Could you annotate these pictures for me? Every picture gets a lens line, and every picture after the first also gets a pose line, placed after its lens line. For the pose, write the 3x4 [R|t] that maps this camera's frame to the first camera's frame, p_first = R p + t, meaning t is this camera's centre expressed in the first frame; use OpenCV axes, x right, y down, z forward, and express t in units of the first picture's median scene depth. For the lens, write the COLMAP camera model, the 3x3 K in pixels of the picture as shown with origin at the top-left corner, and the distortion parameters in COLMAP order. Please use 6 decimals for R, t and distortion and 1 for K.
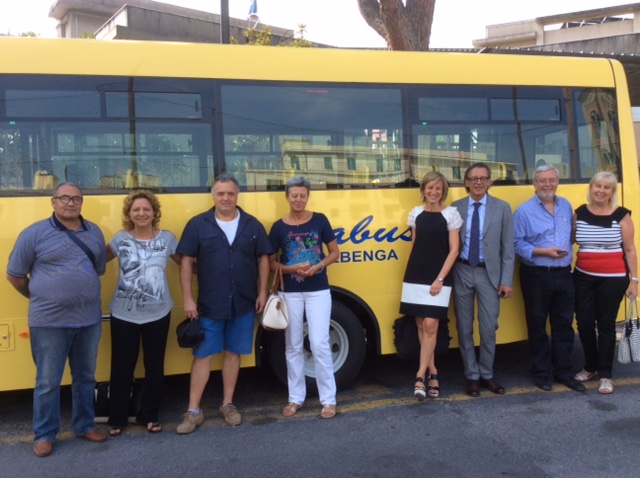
lens RADIAL K [[573.8, 0, 348.3], [0, 573.8, 256.7], [0, 0, 1]] dist [-0.018462, 0.000000]
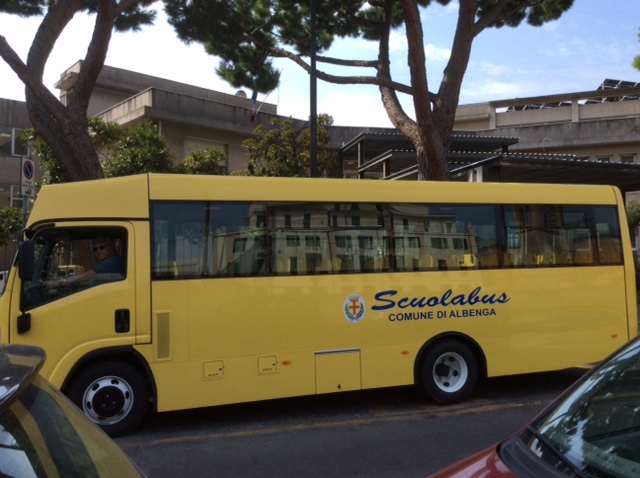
lens RADIAL K [[573.8, 0, 322.0], [0, 573.8, 240.9], [0, 0, 1]] dist [-0.018462, 0.000000]
pose [[0.997151, 0.010152, 0.074742, -0.507950], [-0.001656, 0.993608, -0.112875, -0.018216], [-0.075410, 0.112430, 0.990794, -0.539235]]
